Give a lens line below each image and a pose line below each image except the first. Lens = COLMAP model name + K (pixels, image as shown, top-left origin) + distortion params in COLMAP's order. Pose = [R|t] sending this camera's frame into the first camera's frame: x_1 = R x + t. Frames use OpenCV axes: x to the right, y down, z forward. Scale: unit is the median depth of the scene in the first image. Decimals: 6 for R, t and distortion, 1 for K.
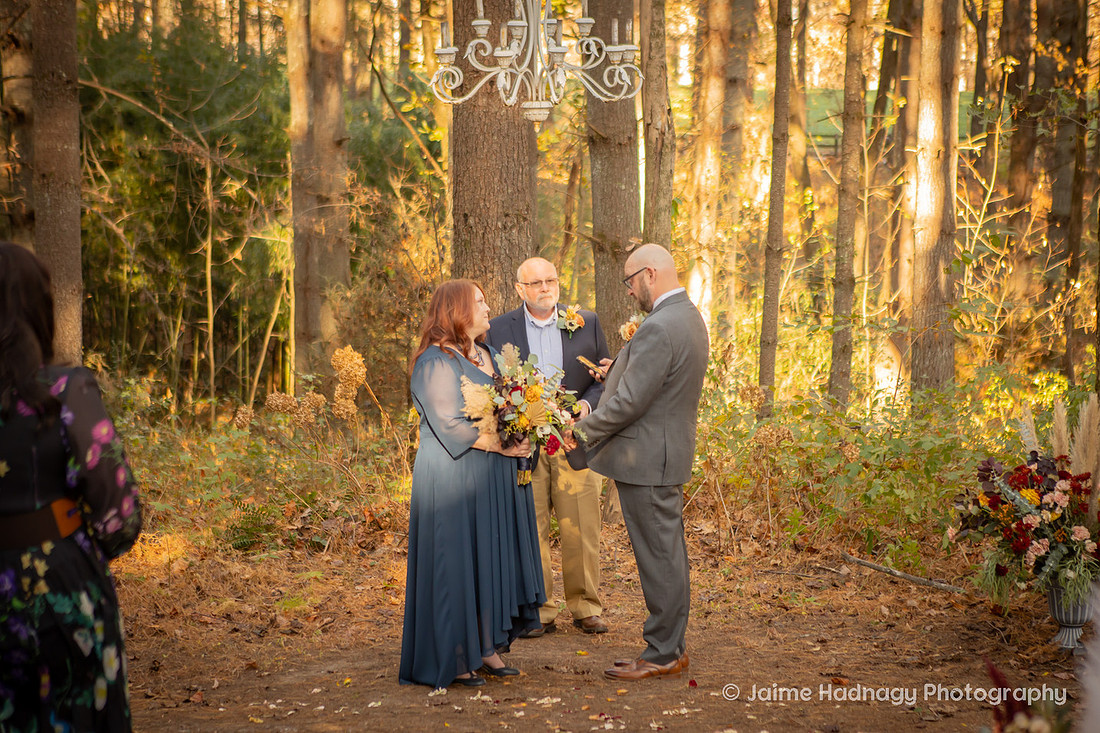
lens RADIAL K [[2157.1, 0, 594.2], [0, 2157.1, 362.6], [0, 0, 1]] dist [0.183387, 0.000000]
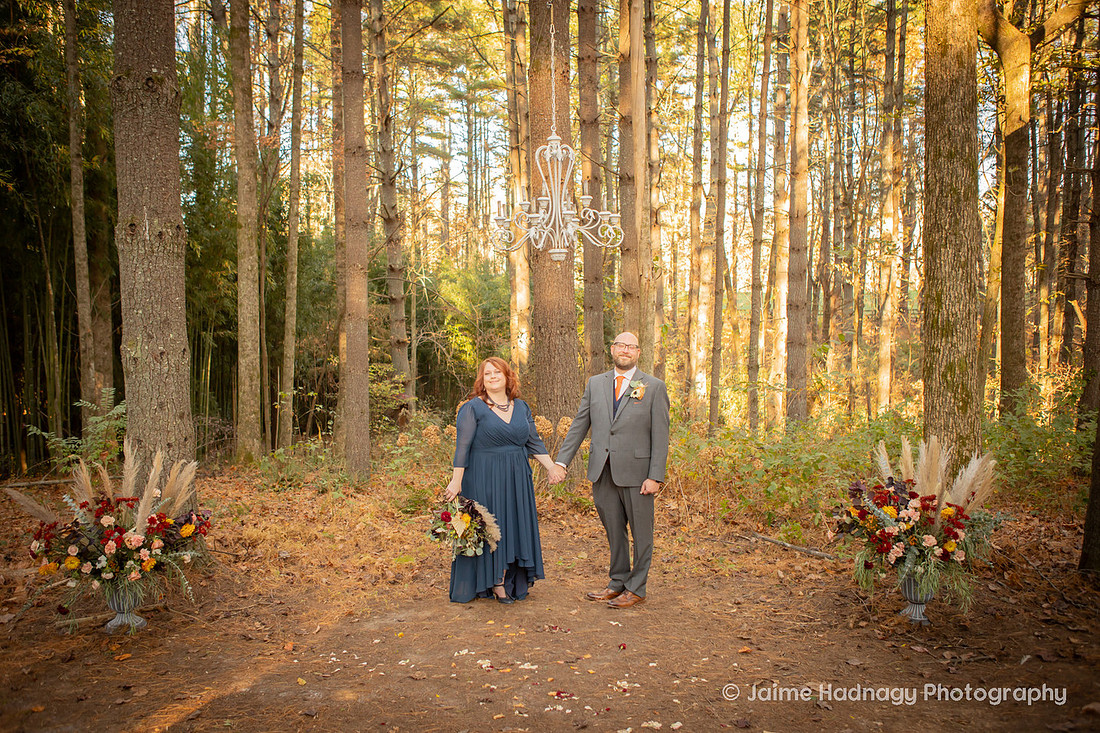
lens RADIAL K [[854.4, 0, 541.5], [0, 854.4, 357.9], [0, 0, 1]] dist [-0.082383, 0.063284]
pose [[0.991546, -0.004707, -0.129670, 0.041042], [-0.002247, 0.998569, -0.053427, -0.004896], [0.129736, 0.053267, 0.990117, 0.346937]]
